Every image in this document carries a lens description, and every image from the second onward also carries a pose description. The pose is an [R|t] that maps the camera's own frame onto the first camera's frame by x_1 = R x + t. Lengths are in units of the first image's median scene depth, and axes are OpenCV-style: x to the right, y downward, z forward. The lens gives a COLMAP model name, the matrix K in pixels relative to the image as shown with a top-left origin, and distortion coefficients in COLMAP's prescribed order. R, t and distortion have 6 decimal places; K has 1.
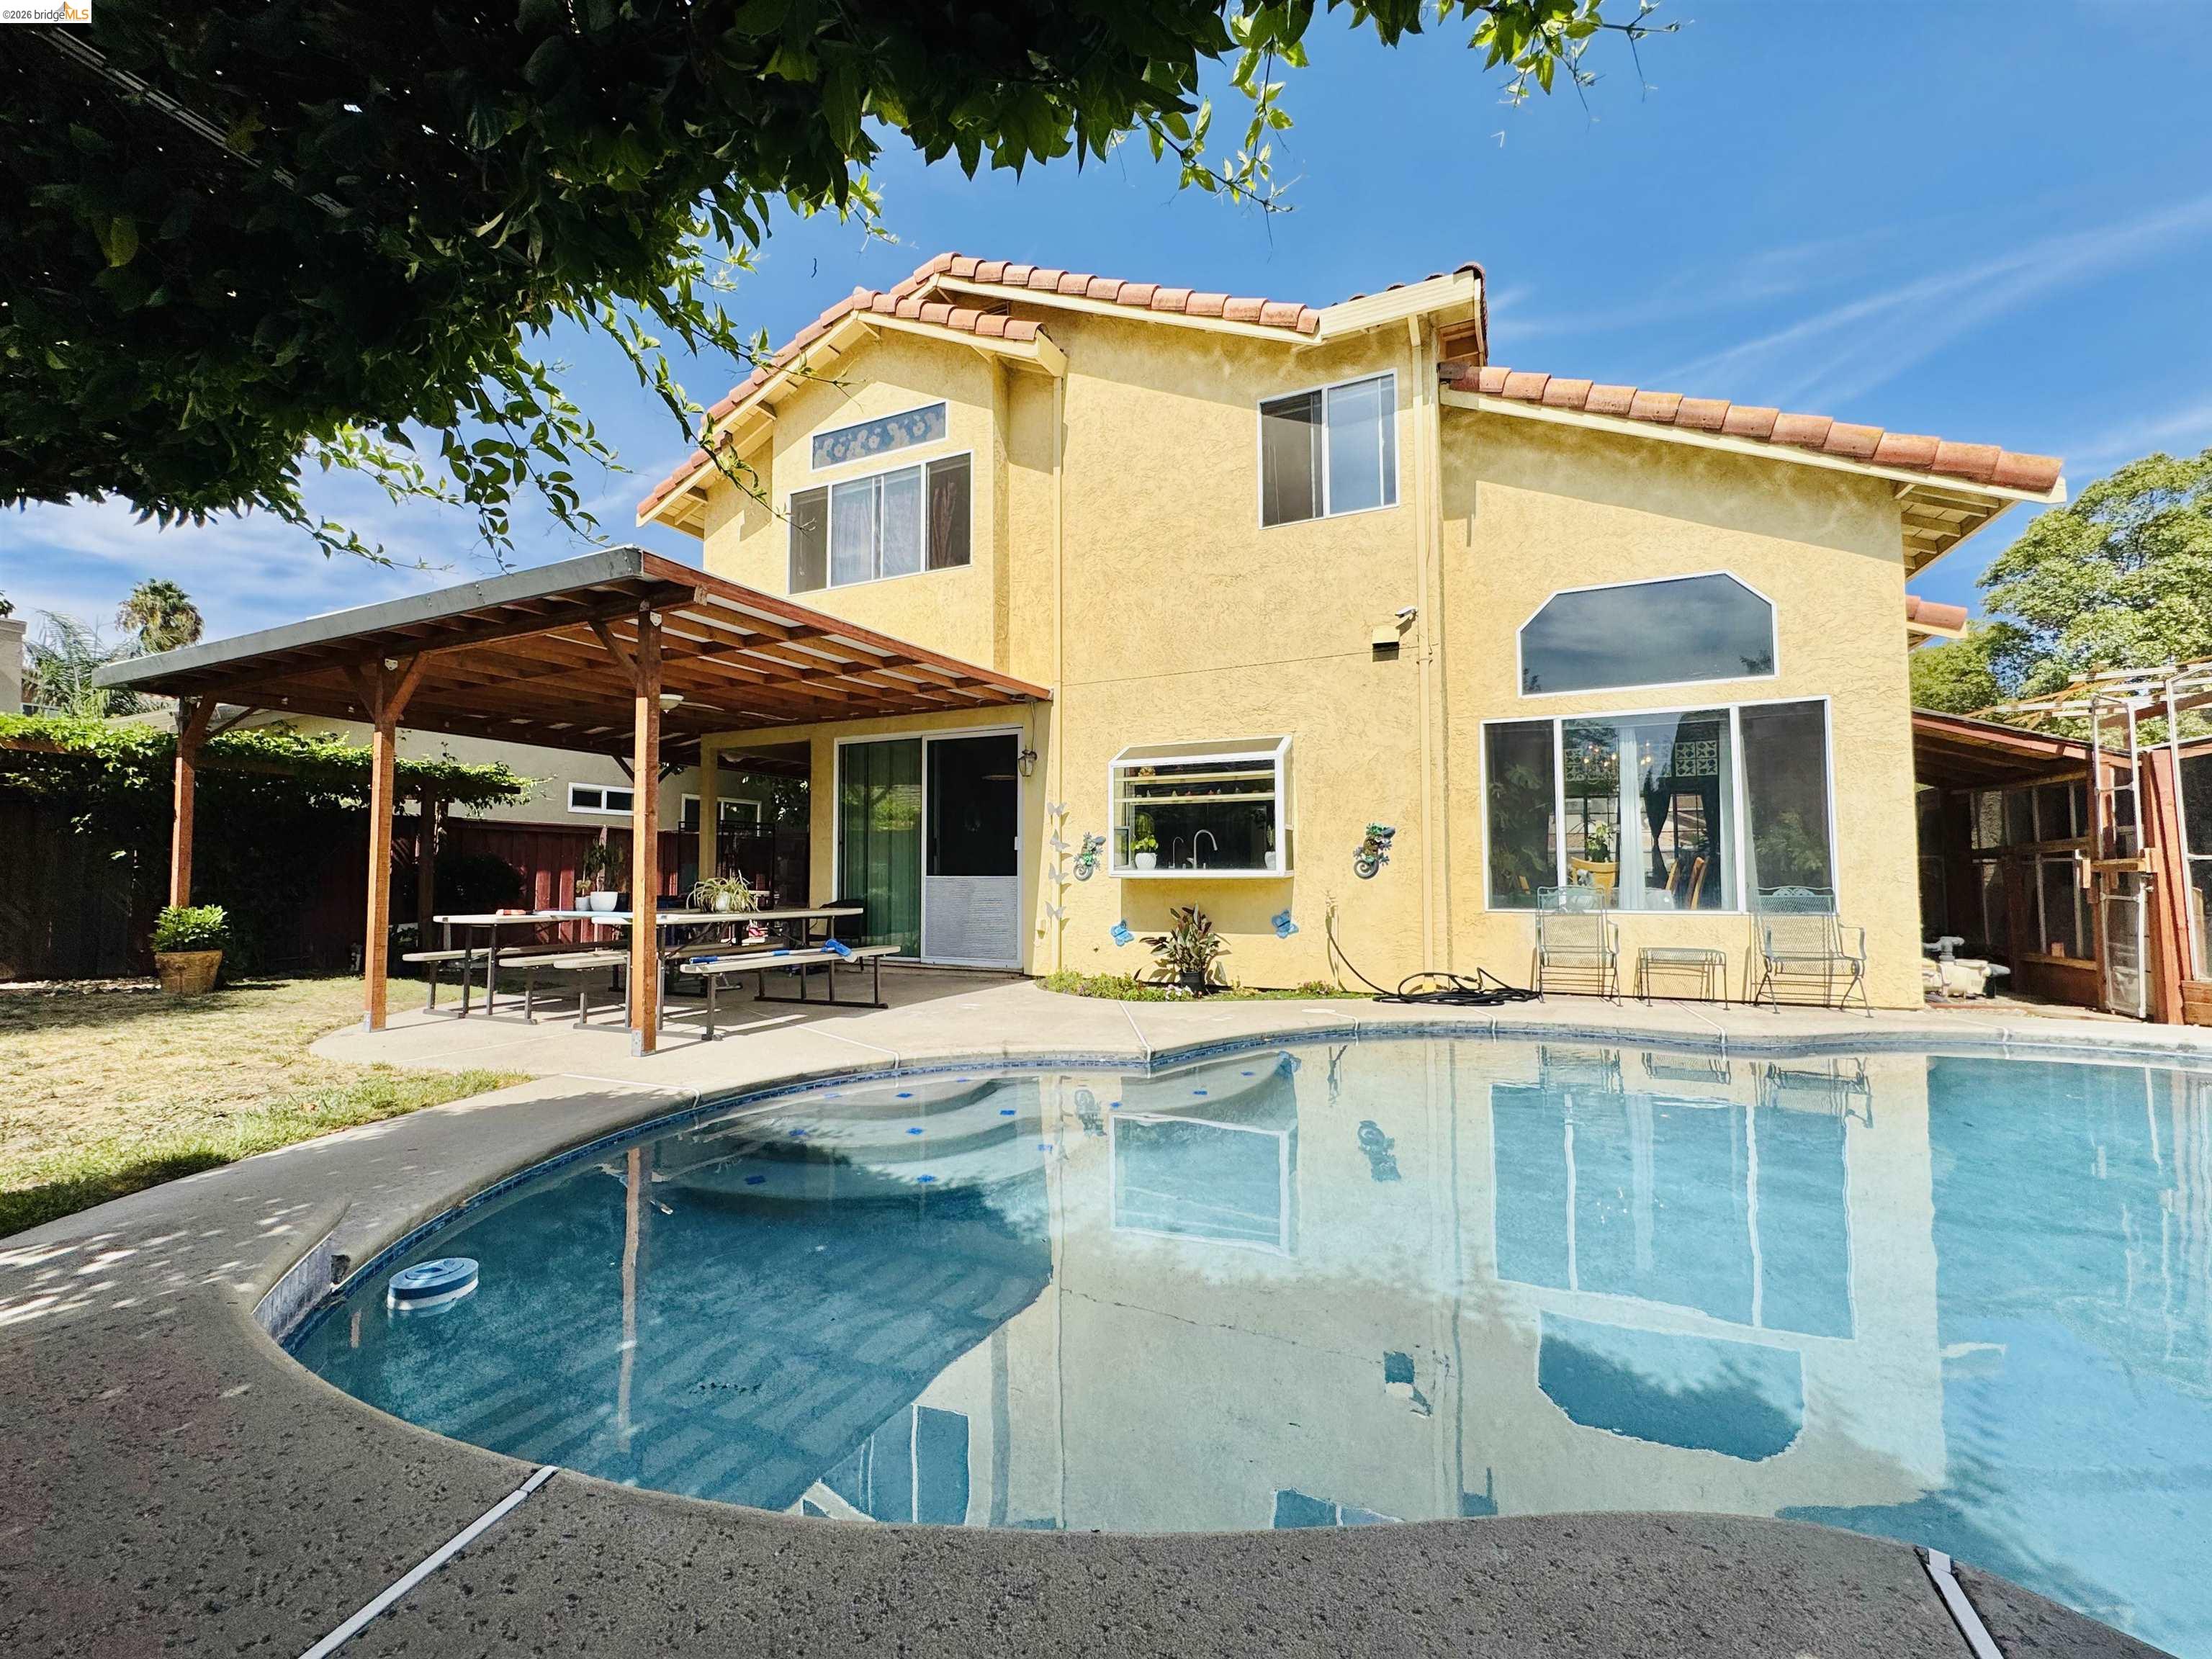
lens RADIAL K [[886.8, 0, 1106.6], [0, 886.8, 828.6], [0, 0, 1]] dist [-0.000854, -0.000575]
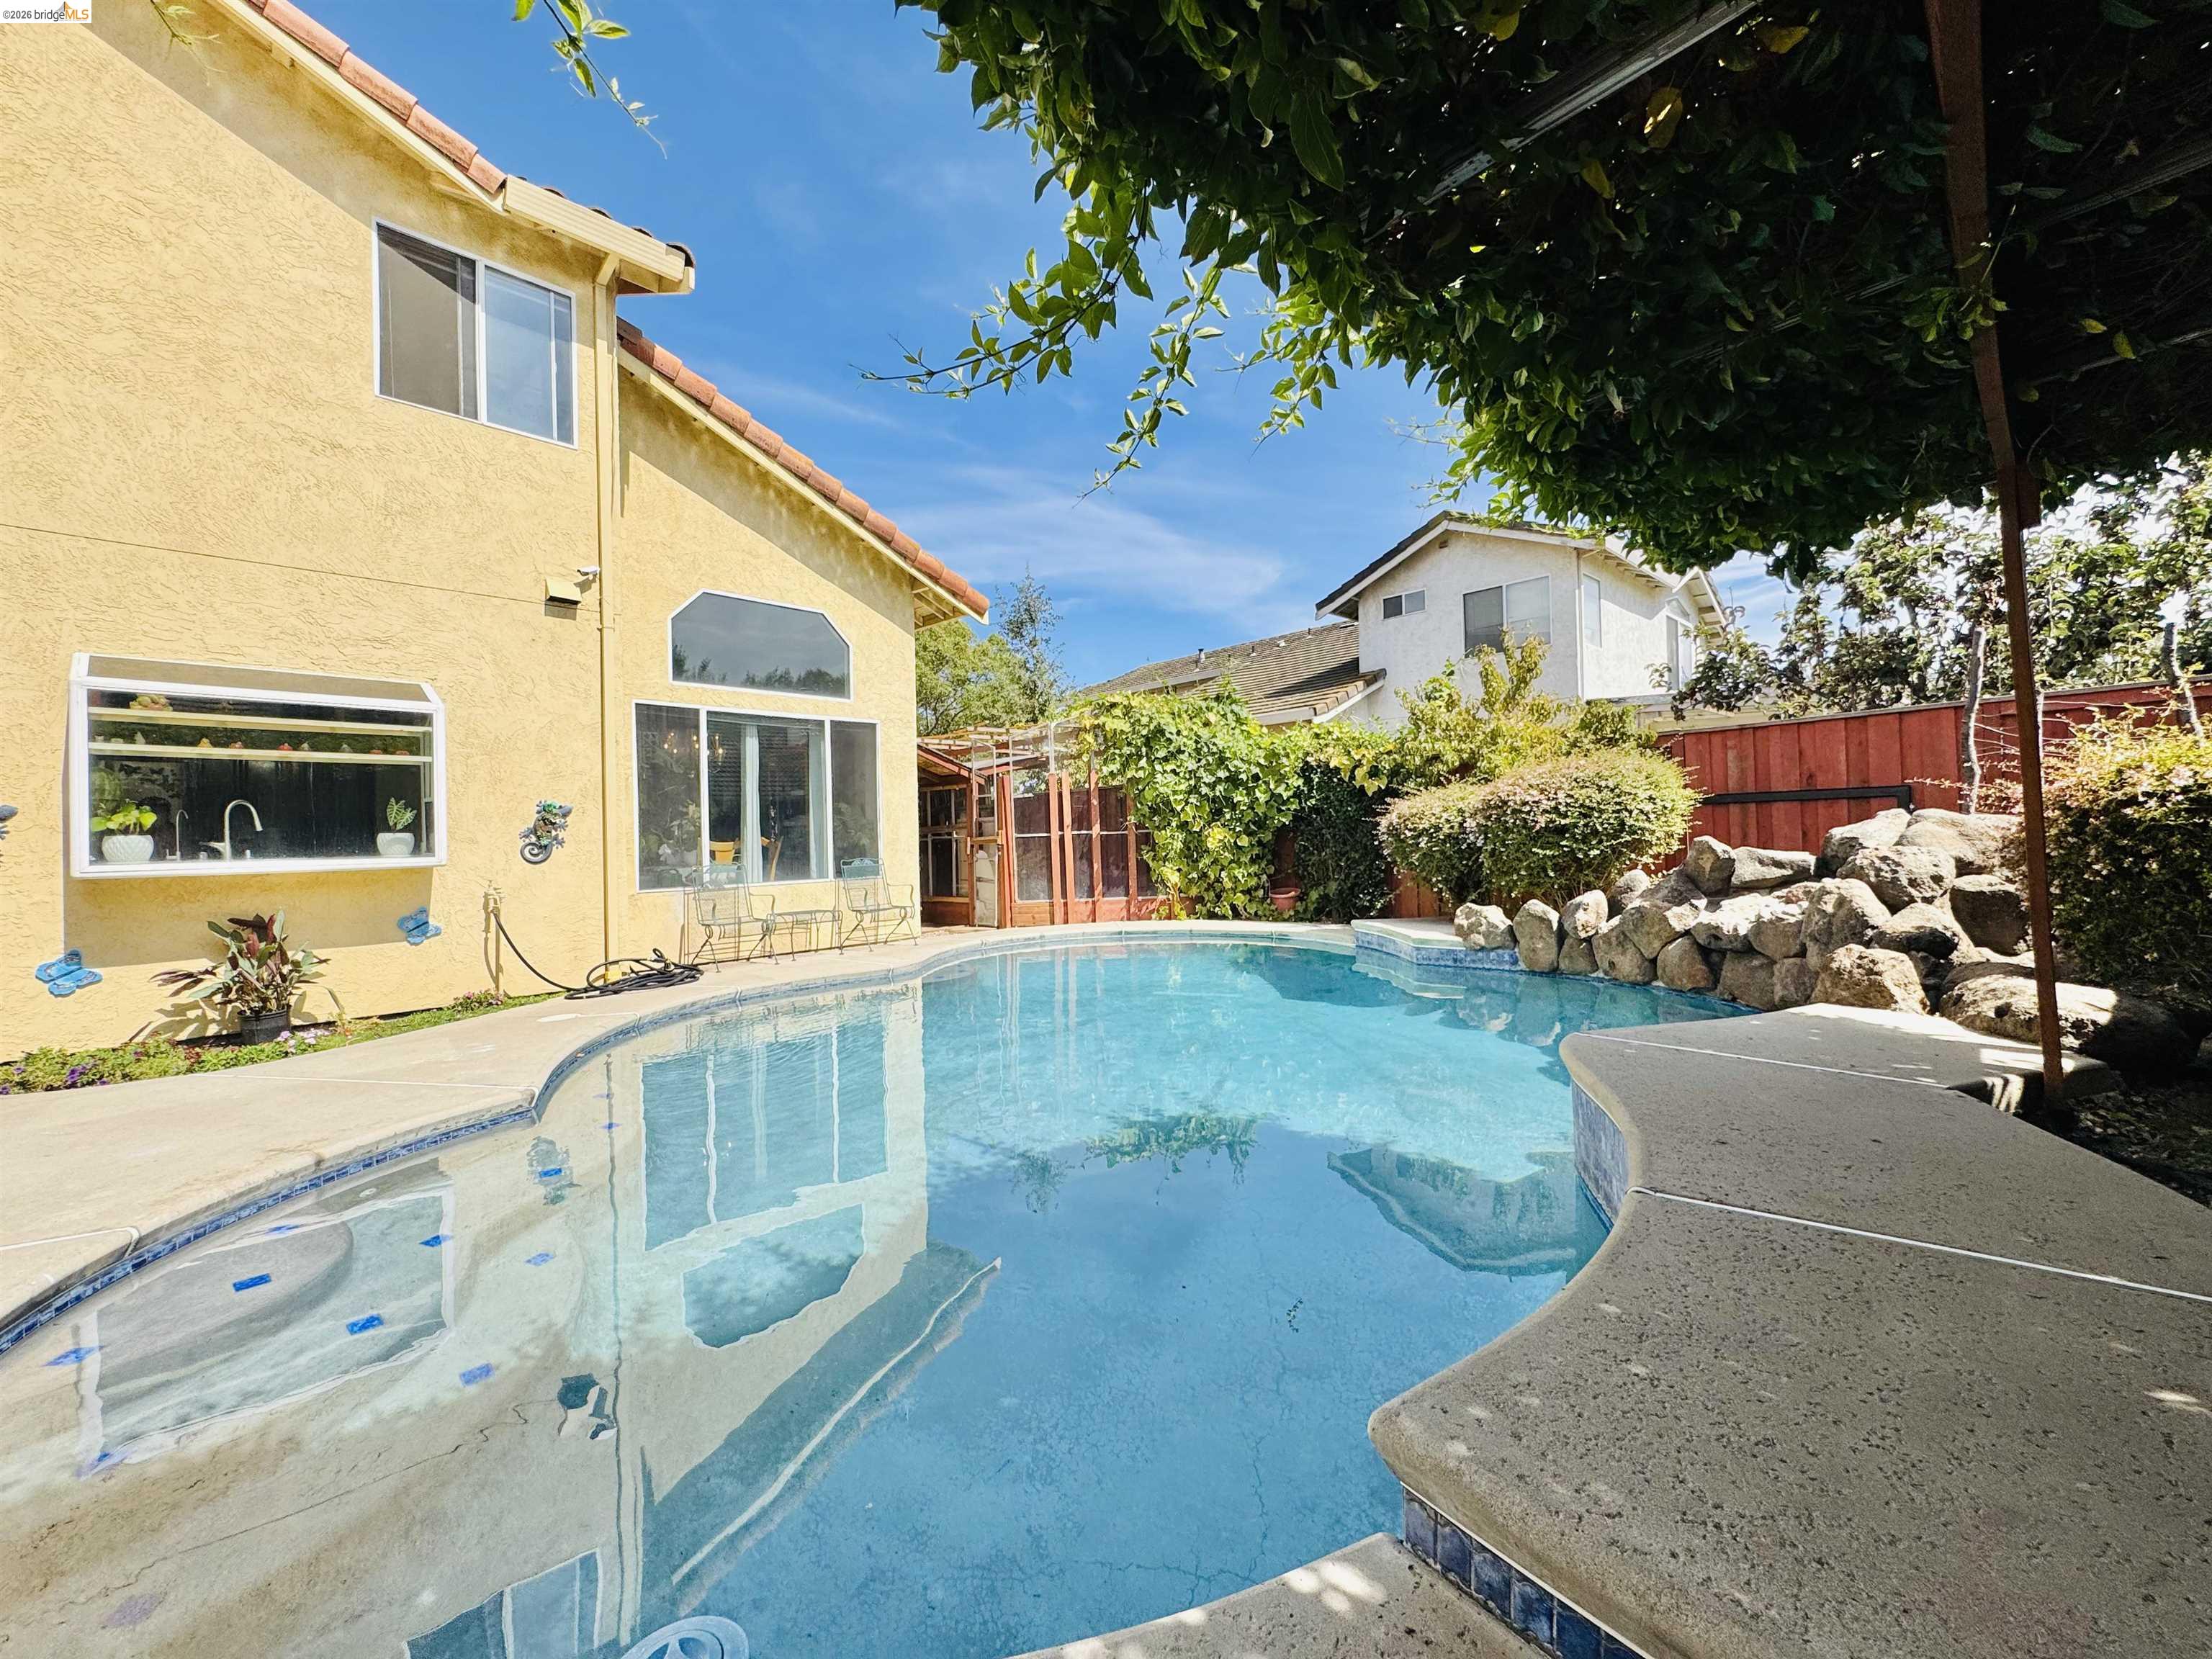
lens RADIAL K [[886.8, 0, 1105.4], [0, 886.8, 825.8], [0, 0, 1]] dist [-0.000854, -0.000575]
pose [[0.313877, 0.005180, 0.949449, -0.354986], [-0.027469, 0.999616, 0.003628, 0.000585], [-0.949066, -0.027219, 0.313899, 0.196132]]
